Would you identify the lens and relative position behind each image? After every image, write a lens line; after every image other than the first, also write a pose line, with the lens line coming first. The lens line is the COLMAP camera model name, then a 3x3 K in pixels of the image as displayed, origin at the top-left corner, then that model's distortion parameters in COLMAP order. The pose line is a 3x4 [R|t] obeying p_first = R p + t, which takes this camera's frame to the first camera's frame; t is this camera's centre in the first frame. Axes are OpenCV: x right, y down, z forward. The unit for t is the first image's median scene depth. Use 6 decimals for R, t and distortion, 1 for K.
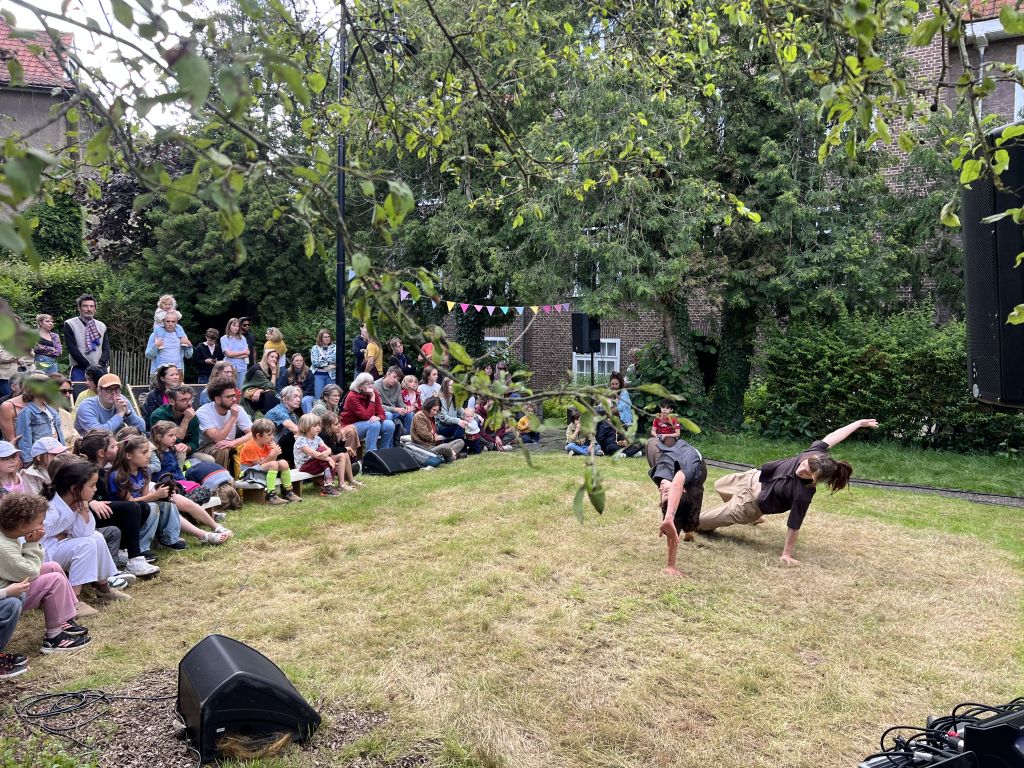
lens RADIAL K [[756.5, 0, 505.5], [0, 756.5, 375.5], [0, 0, 1]] dist [0.041982, -0.044886]
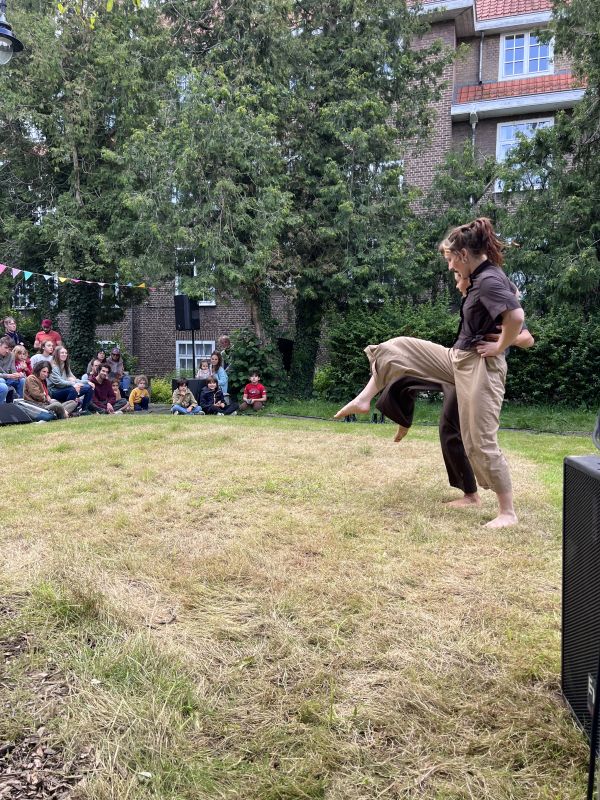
lens RADIAL K [[591.1, 0, 287.3], [0, 591.1, 408.4], [0, 0, 1]] dist [0.041982, -0.044886]
pose [[0.962154, -0.019407, 0.271814, 0.004828], [0.013832, 0.999653, 0.022409, 0.072000], [-0.272154, -0.017801, 0.962089, 0.075751]]
